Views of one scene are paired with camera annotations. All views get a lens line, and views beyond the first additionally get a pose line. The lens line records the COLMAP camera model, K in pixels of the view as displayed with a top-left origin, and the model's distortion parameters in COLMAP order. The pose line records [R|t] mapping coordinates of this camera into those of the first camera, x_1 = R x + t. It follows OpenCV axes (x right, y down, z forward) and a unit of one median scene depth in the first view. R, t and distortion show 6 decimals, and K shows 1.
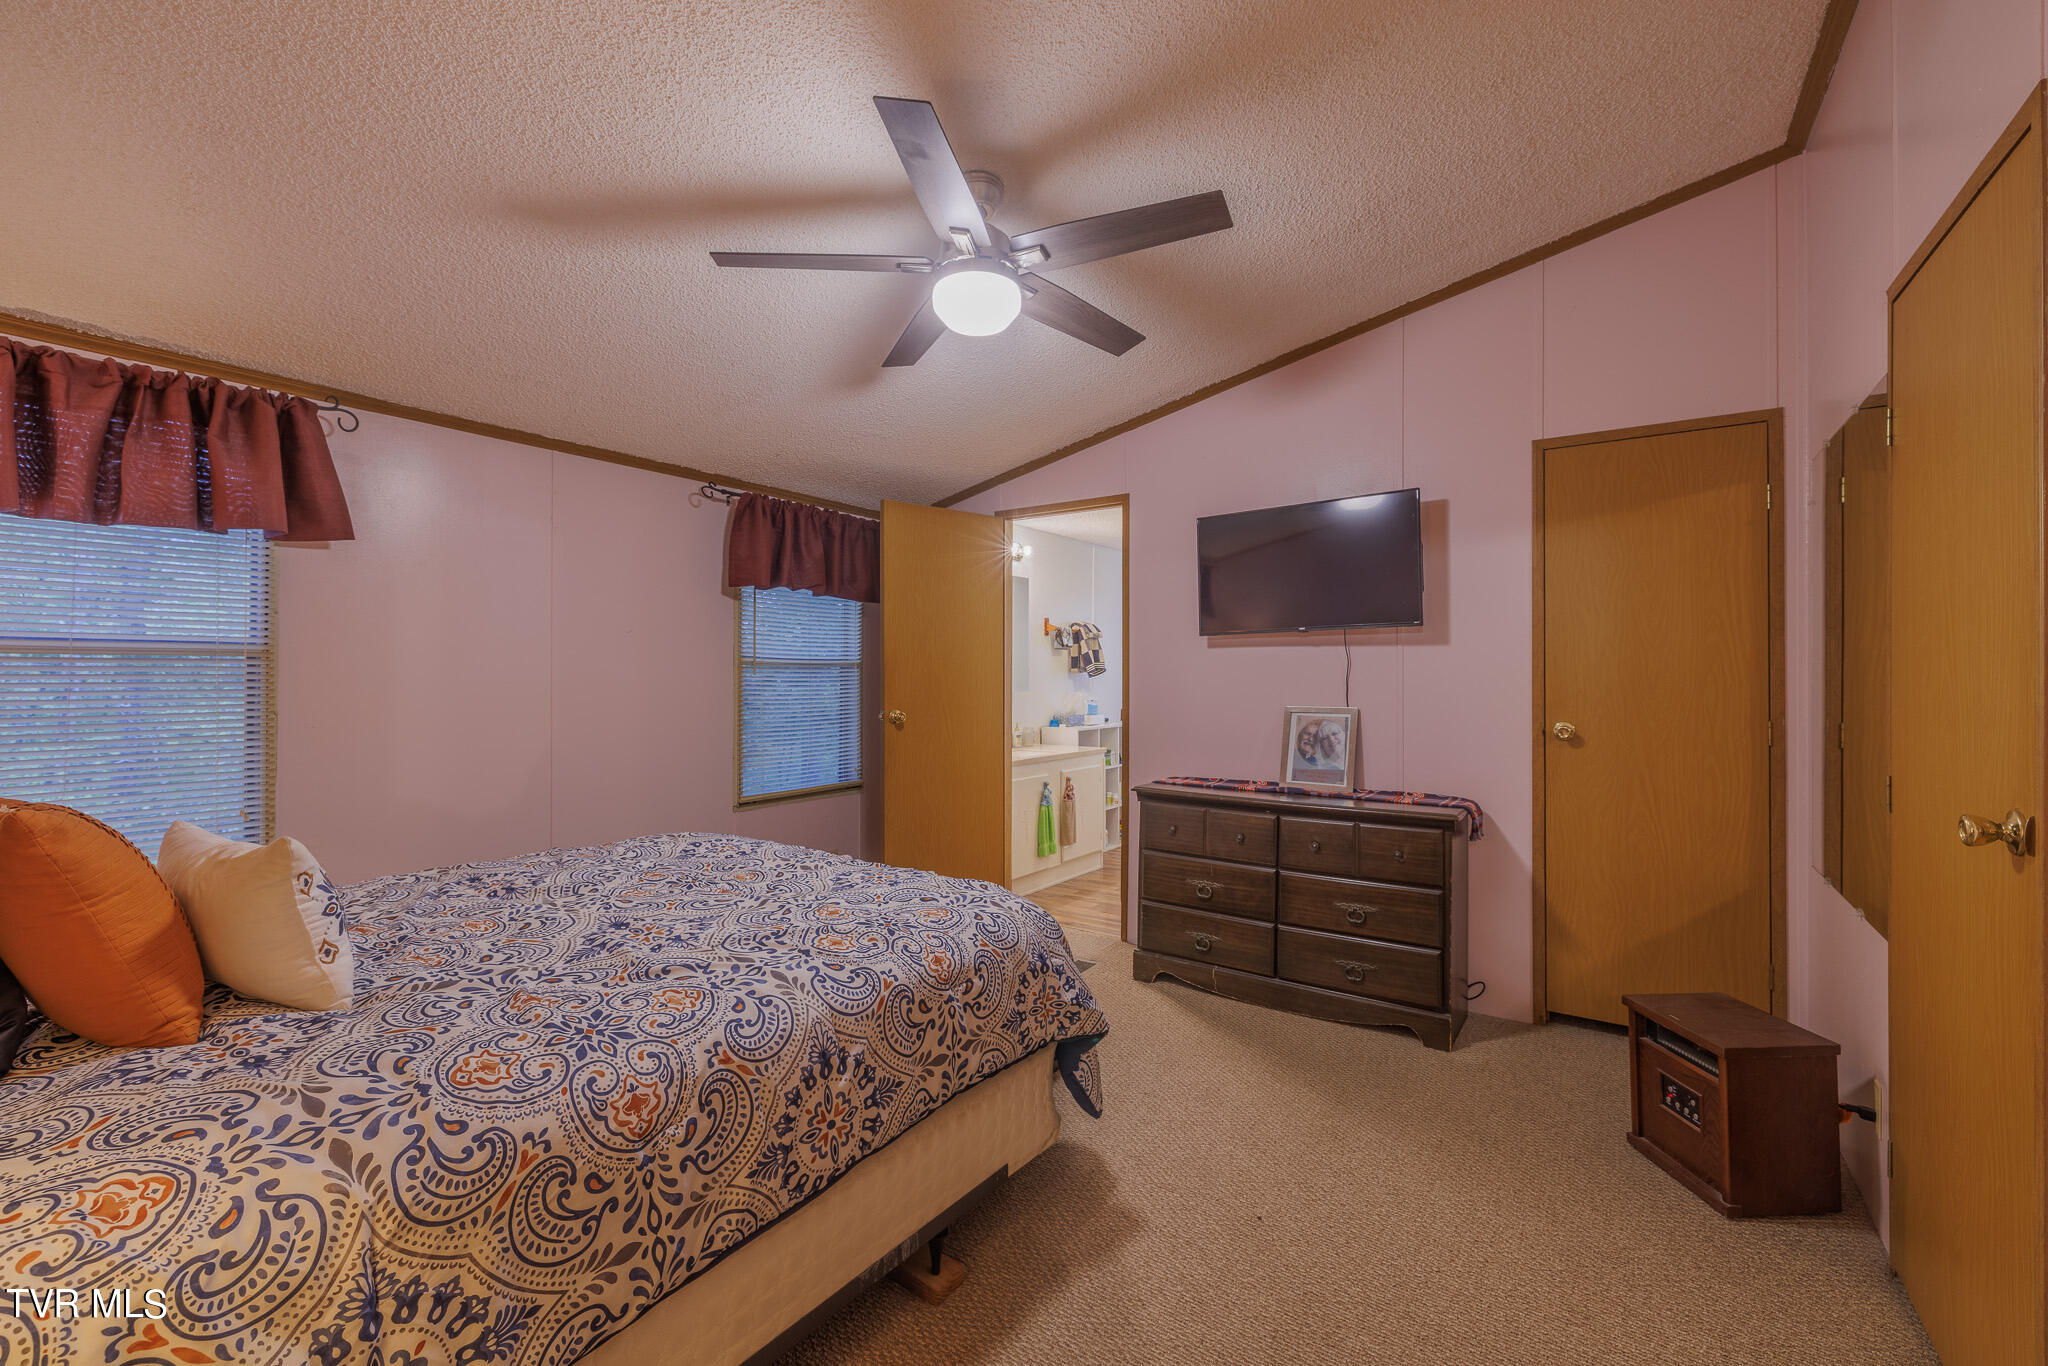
lens RADIAL K [[853.1, 0, 1023.4], [0, 853.1, 677.8], [0, 0, 1]] dist [-0.000175, 0.000132]
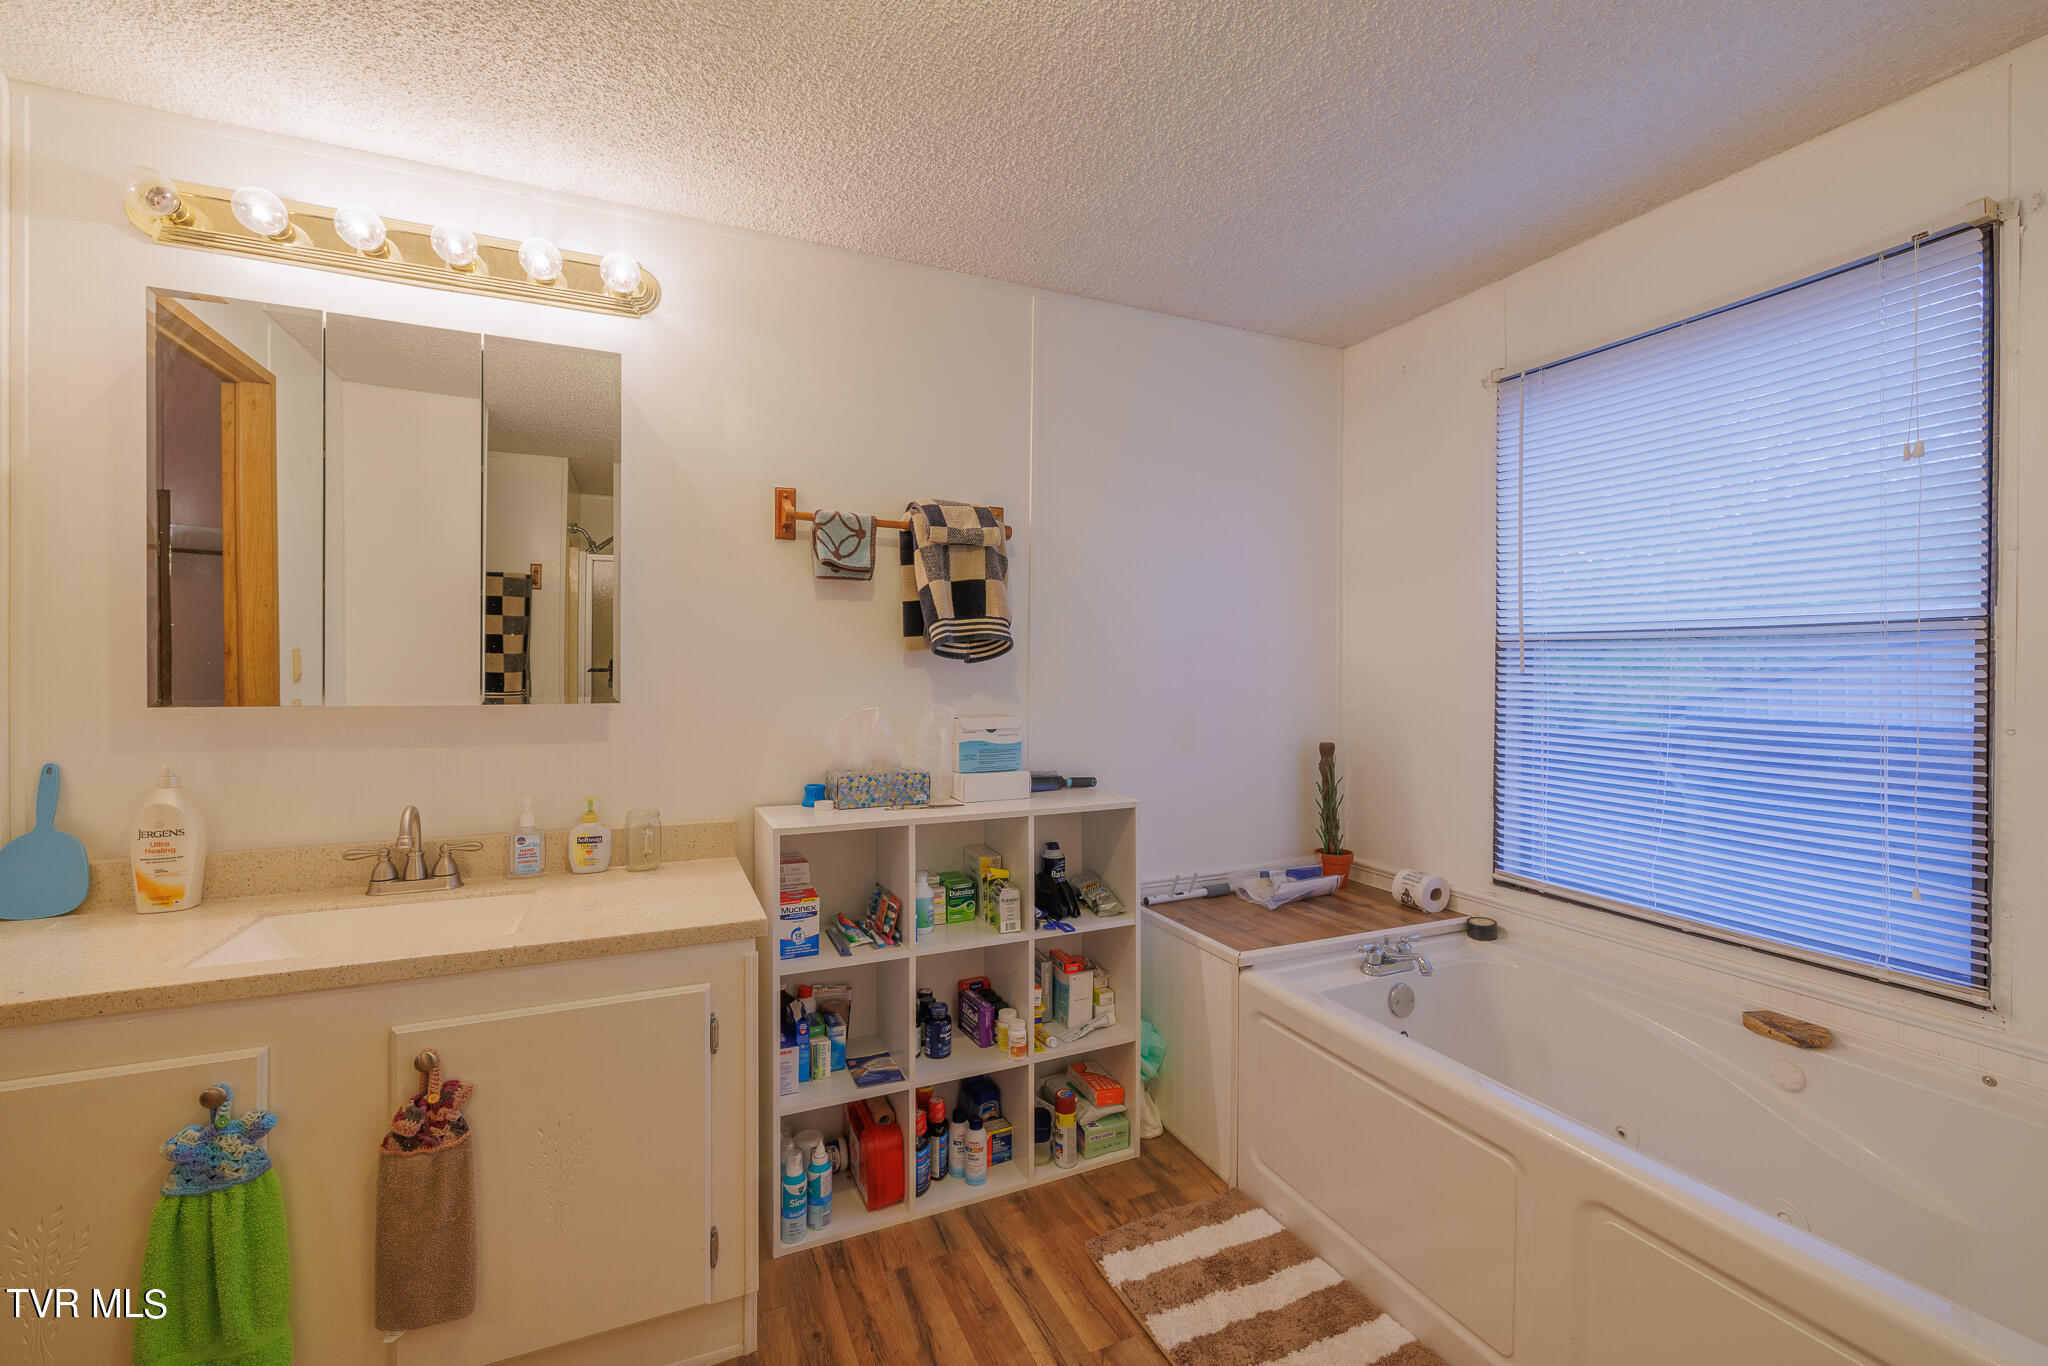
lens RADIAL K [[853.1, 0, 1059.3], [0, 853.1, 672.0], [0, 0, 1]] dist [-0.000175, 0.000132]
pose [[0.869457, 0.006697, -0.493964, 0.335640], [-0.001923, 0.999946, 0.010173, -0.000077], [0.494005, -0.007895, 0.869423, 0.874477]]
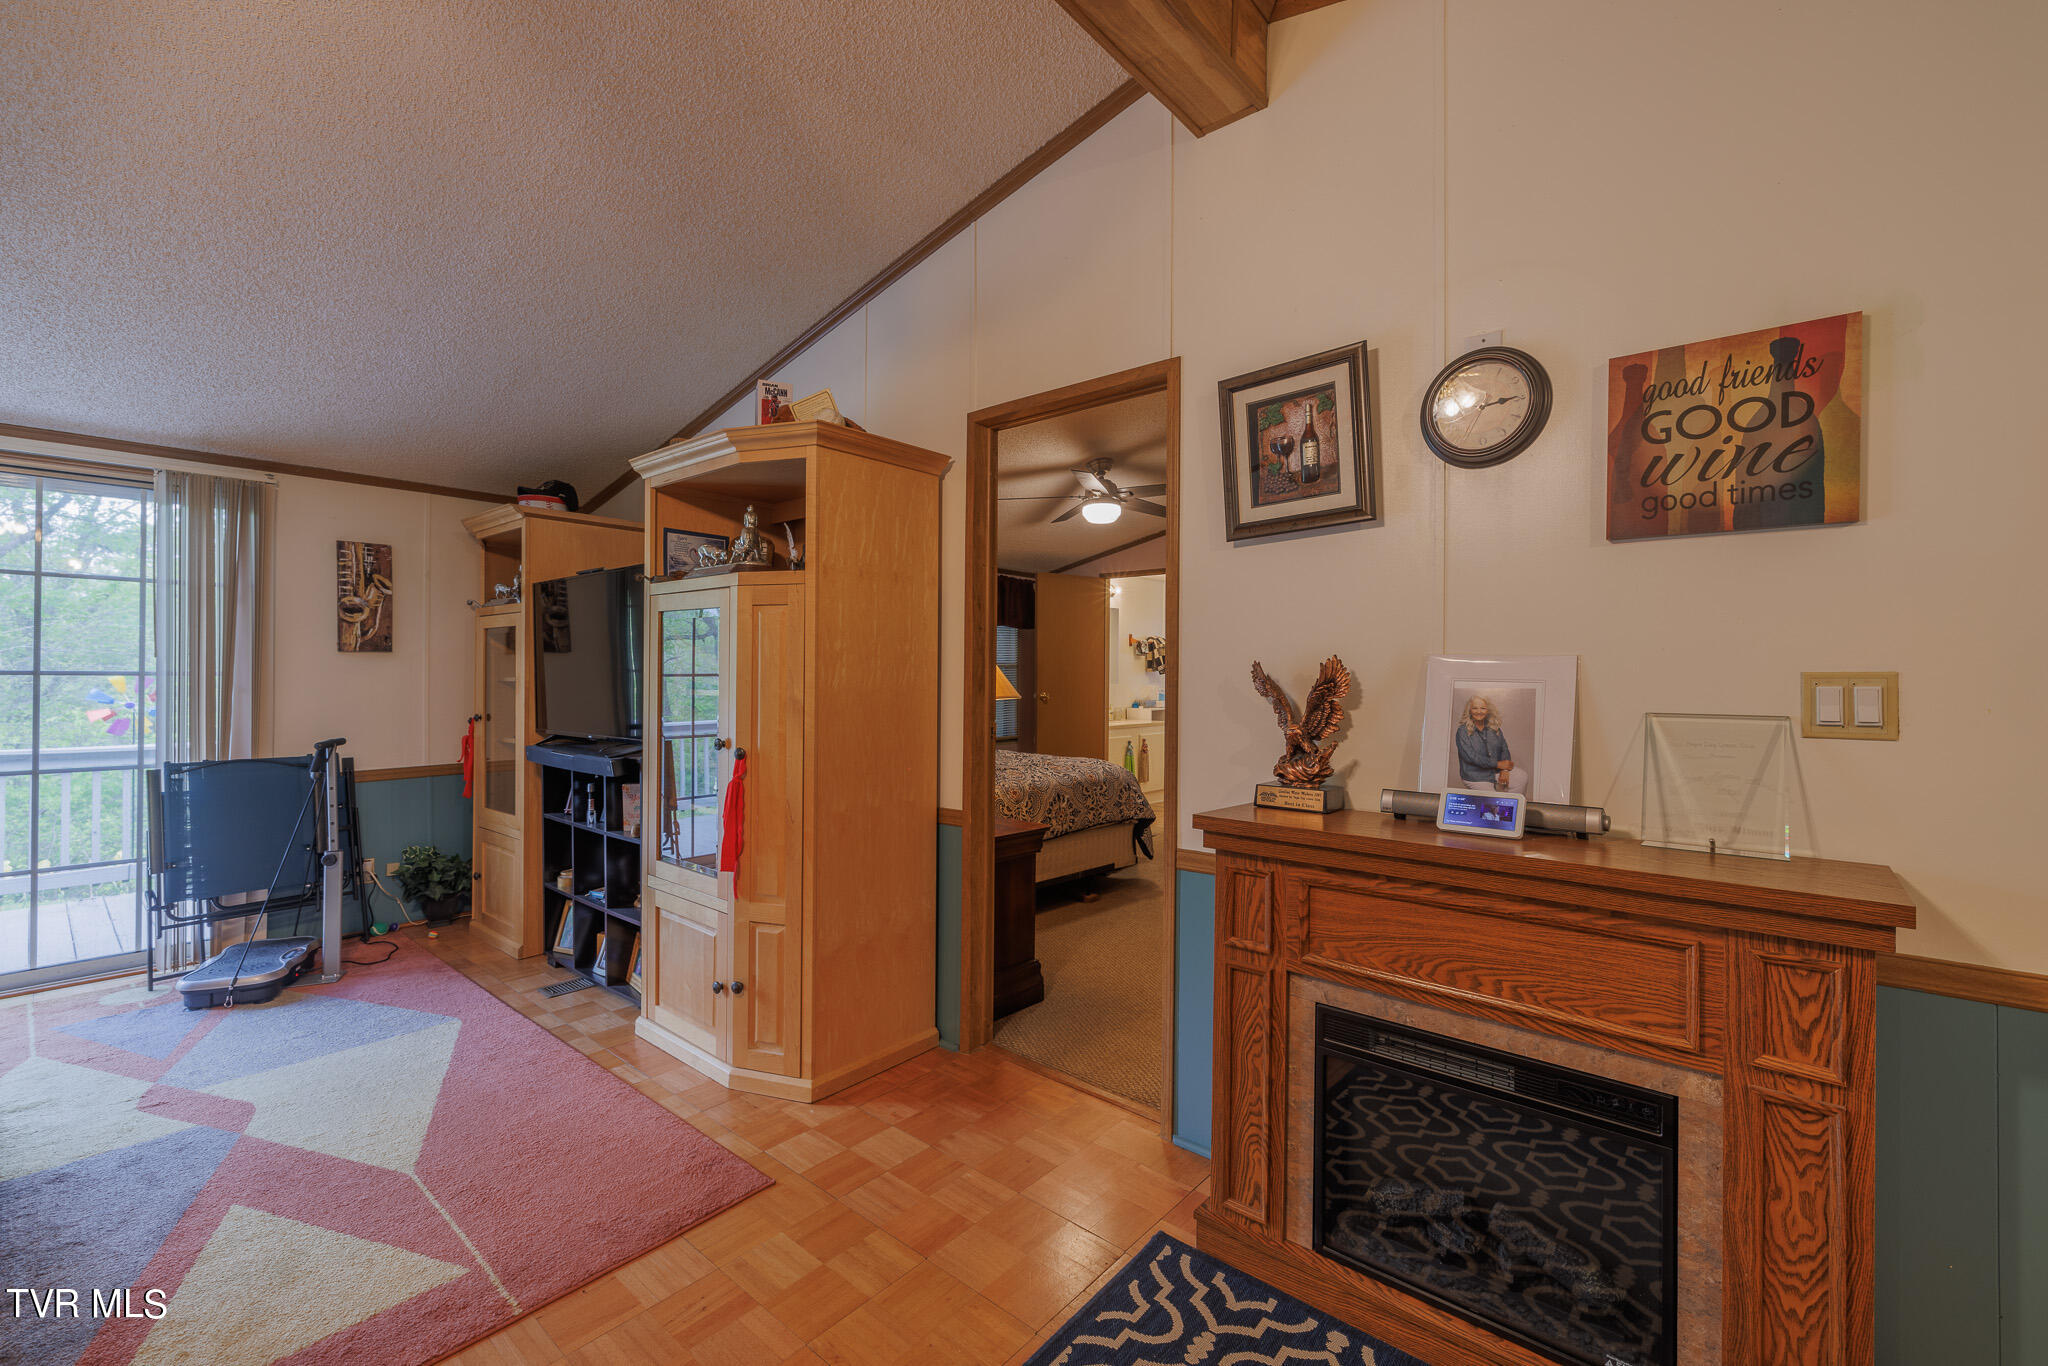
lens RADIAL K [[853.1, 0, 1014.5], [0, 853.1, 670.1], [0, 0, 1]] dist [-0.000175, 0.000132]
pose [[0.994275, 0.005213, -0.106723, -0.017040], [-0.005802, 0.999970, -0.005210, 0.001037], [0.106693, 0.005799, 0.994275, -0.568559]]
